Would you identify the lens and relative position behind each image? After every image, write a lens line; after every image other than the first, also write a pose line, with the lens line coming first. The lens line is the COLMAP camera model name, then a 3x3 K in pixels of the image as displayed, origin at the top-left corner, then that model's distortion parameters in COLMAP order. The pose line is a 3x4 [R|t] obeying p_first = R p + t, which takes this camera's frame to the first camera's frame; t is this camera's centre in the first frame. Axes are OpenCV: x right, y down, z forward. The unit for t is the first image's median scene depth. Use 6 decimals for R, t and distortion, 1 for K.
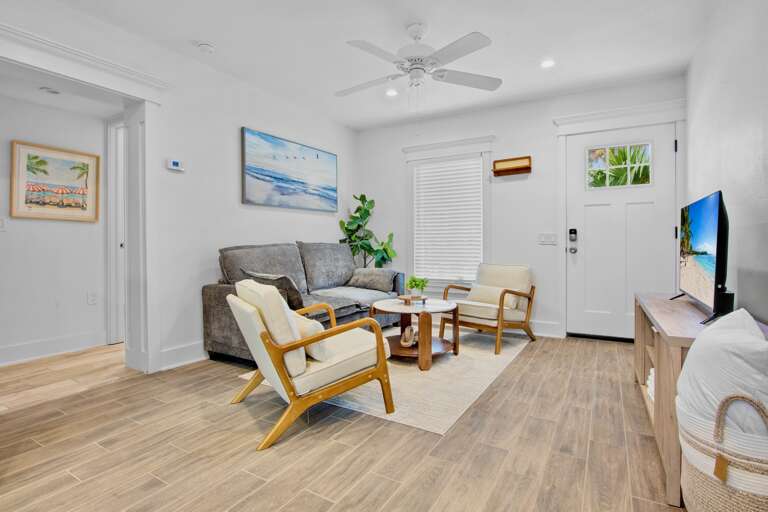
lens RADIAL K [[379.8, 0, 384.9], [0, 379.8, 230.4], [0, 0, 1]] dist [0.000134, 0.000150]
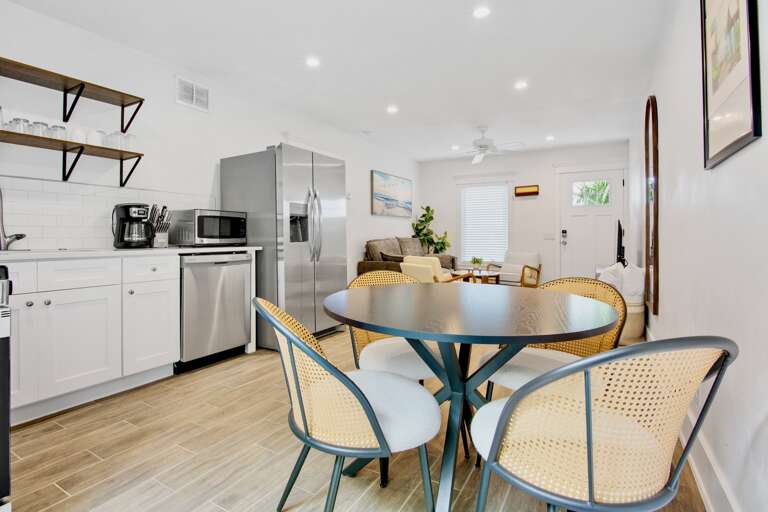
lens RADIAL K [[368.5, 0, 383.0], [0, 368.5, 221.9], [0, 0, 1]] dist [-0.016000, -0.000107]
pose [[0.999977, 0.005454, -0.004017, -0.263971], [-0.005481, 0.999962, -0.006792, -0.022522], [0.003980, 0.006814, 0.999969, -0.552208]]
